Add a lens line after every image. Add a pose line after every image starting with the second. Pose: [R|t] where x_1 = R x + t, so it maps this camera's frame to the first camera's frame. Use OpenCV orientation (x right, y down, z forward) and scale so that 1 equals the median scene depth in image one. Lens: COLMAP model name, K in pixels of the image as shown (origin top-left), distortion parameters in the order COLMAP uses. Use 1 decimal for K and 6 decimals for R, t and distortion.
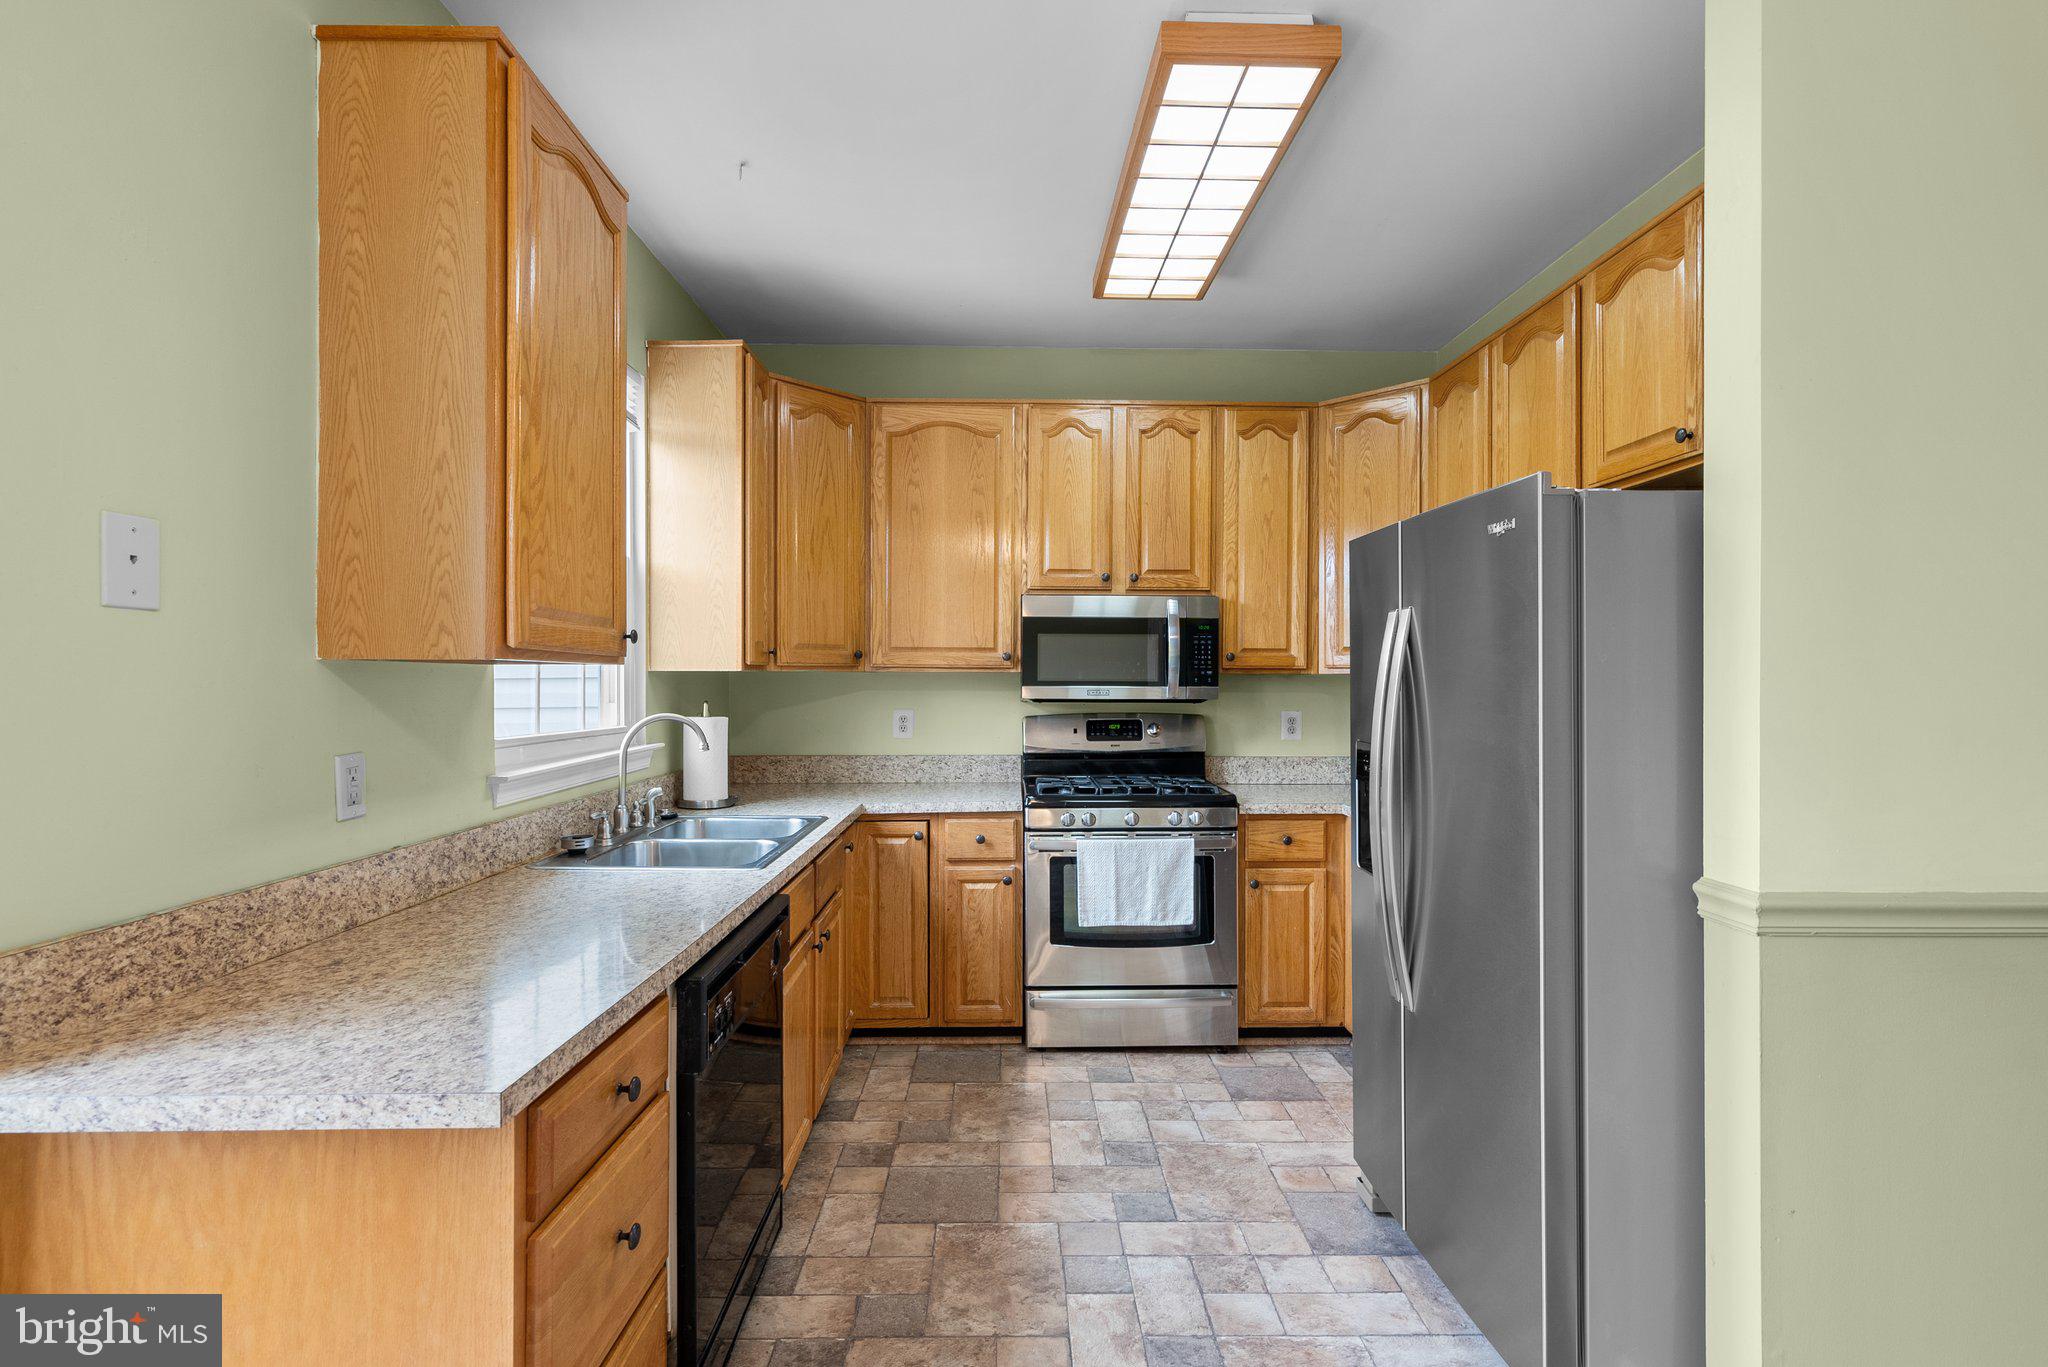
lens RADIAL K [[936.7, 0, 1024.0], [0, 936.7, 683.5], [0, 0, 1]] dist [-0.004020, 0.001632]
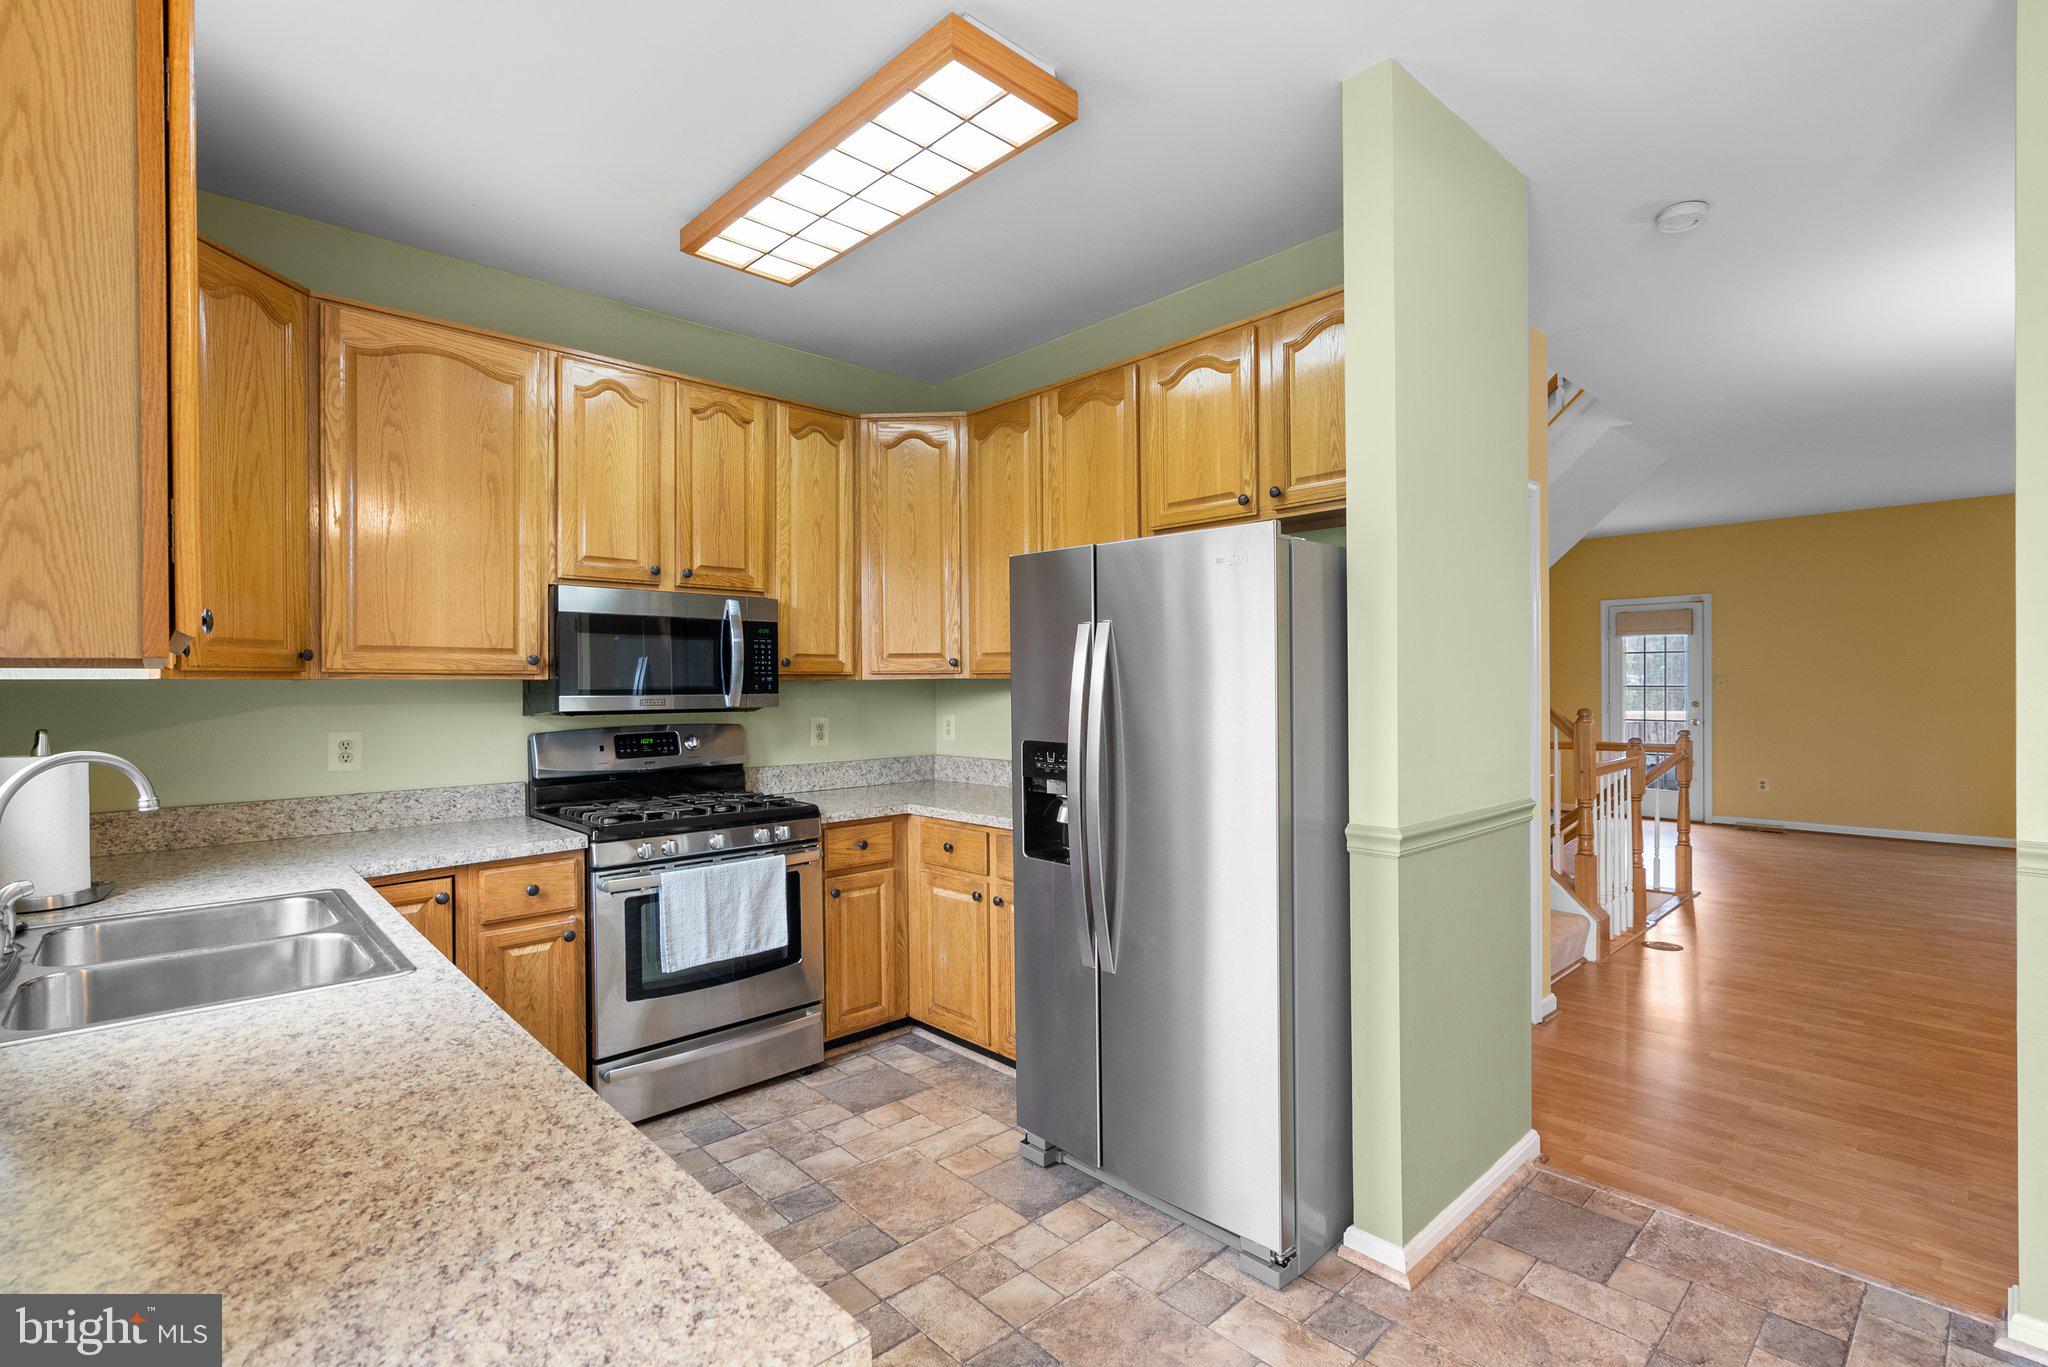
lens RADIAL K [[939.5, 0, 1023.4], [0, 939.5, 687.0], [0, 0, 1]] dist [-0.004681, 0.000526]
pose [[0.743990, -0.009350, 0.668125, -0.265777], [0.011468, 0.999933, 0.001224, -0.001882], [-0.668092, 0.006751, 0.744048, 0.131513]]
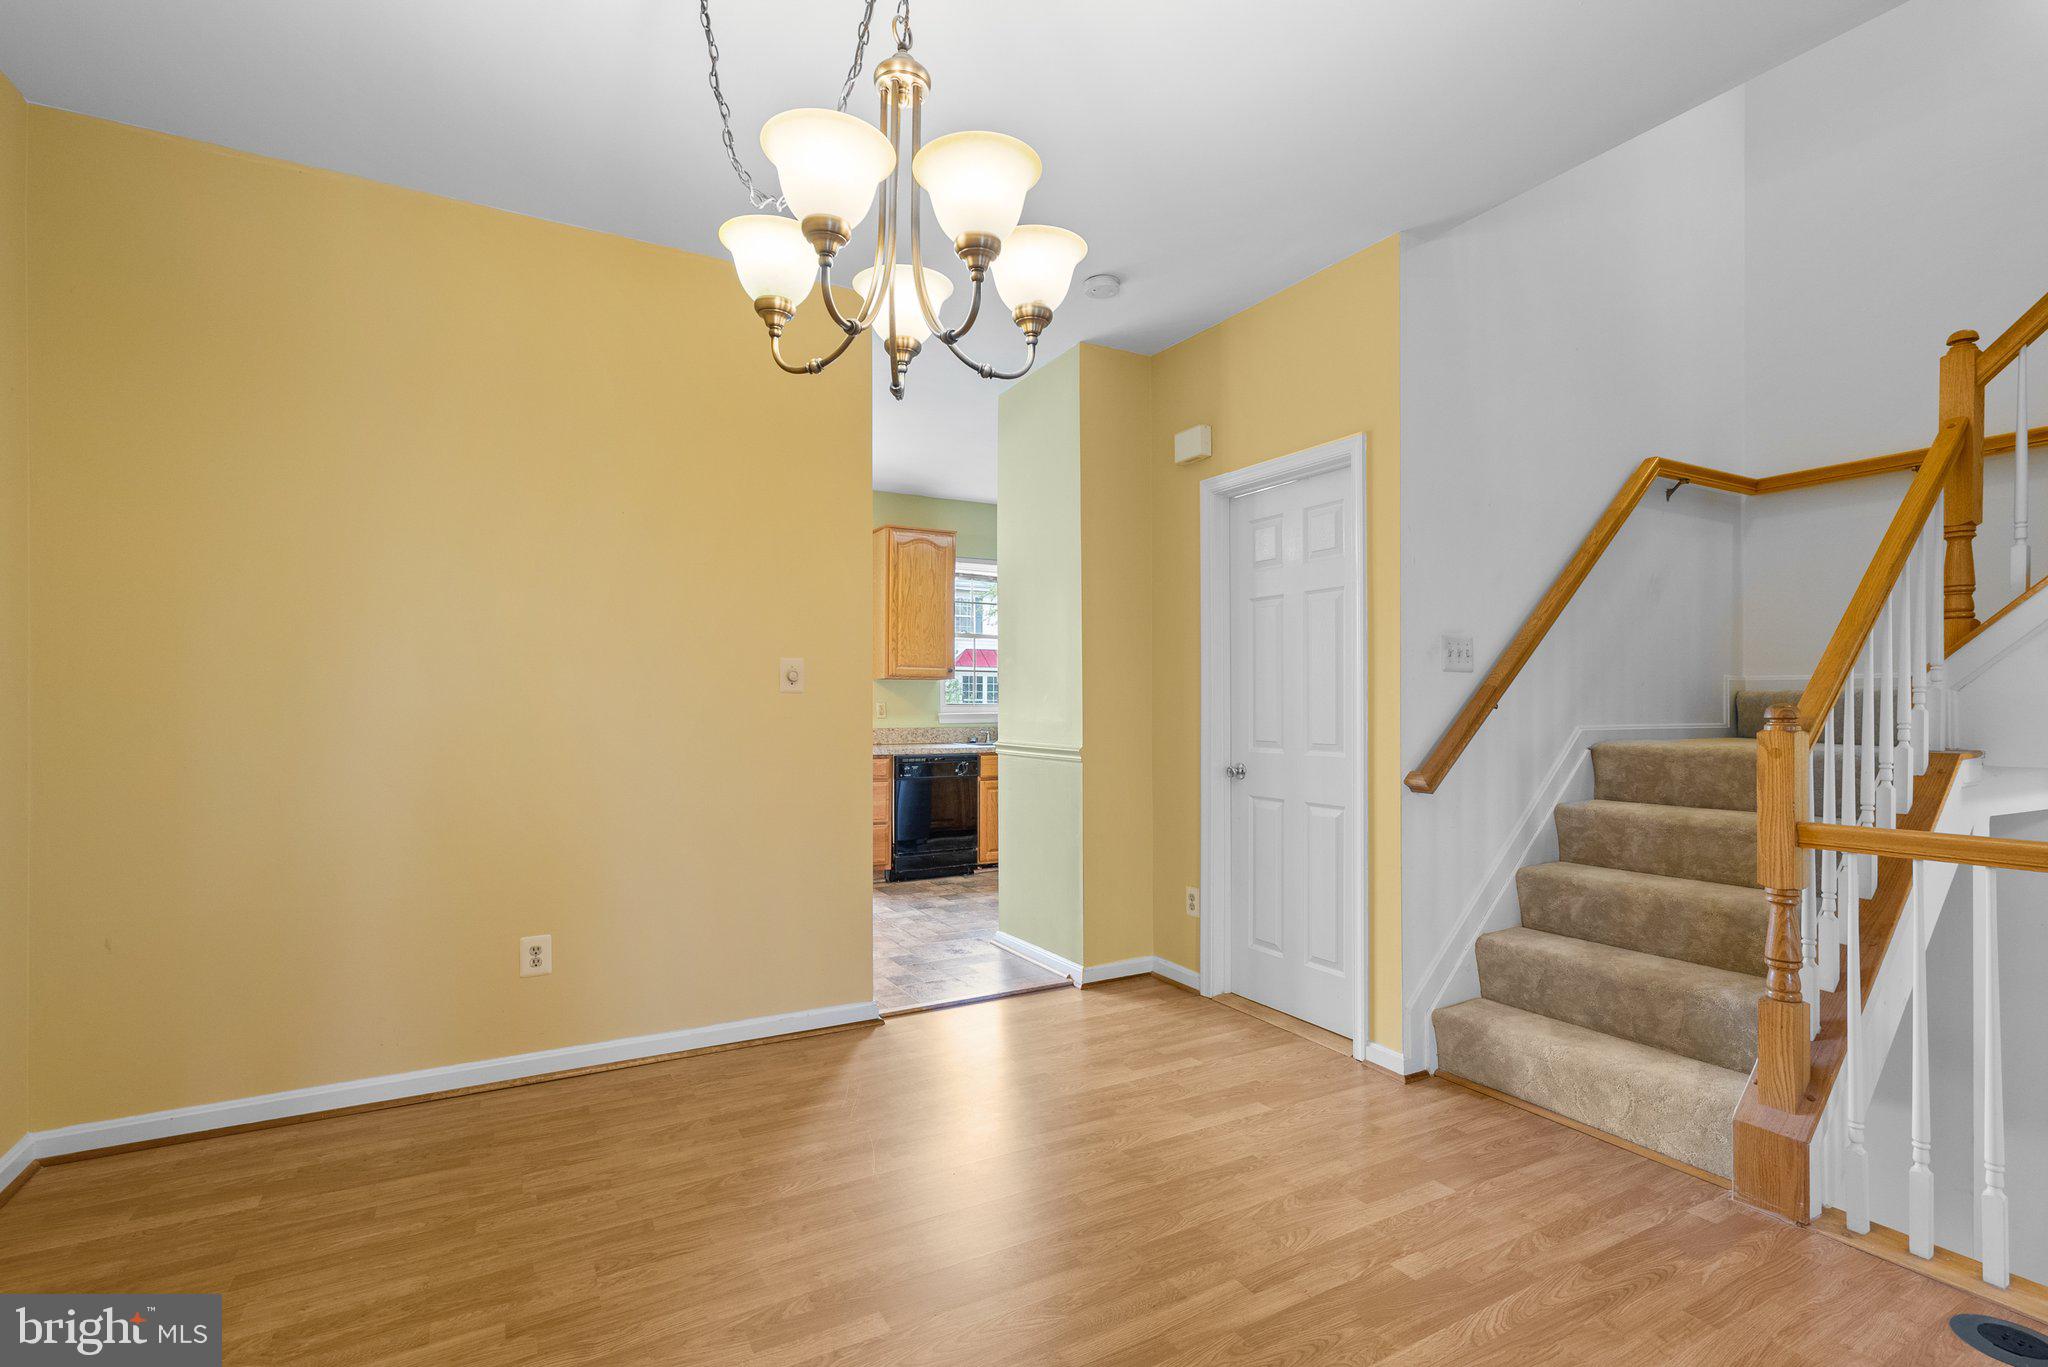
lens RADIAL K [[940.7, 0, 1026.8], [0, 940.7, 692.4], [0, 0, 1]] dist [-0.003512, 0.000291]
pose [[0.478600, -0.011193, -0.877962, 1.596938], [-0.001466, 0.999907, -0.013547, 0.043289], [0.878032, 0.007771, 0.478539, -0.205544]]
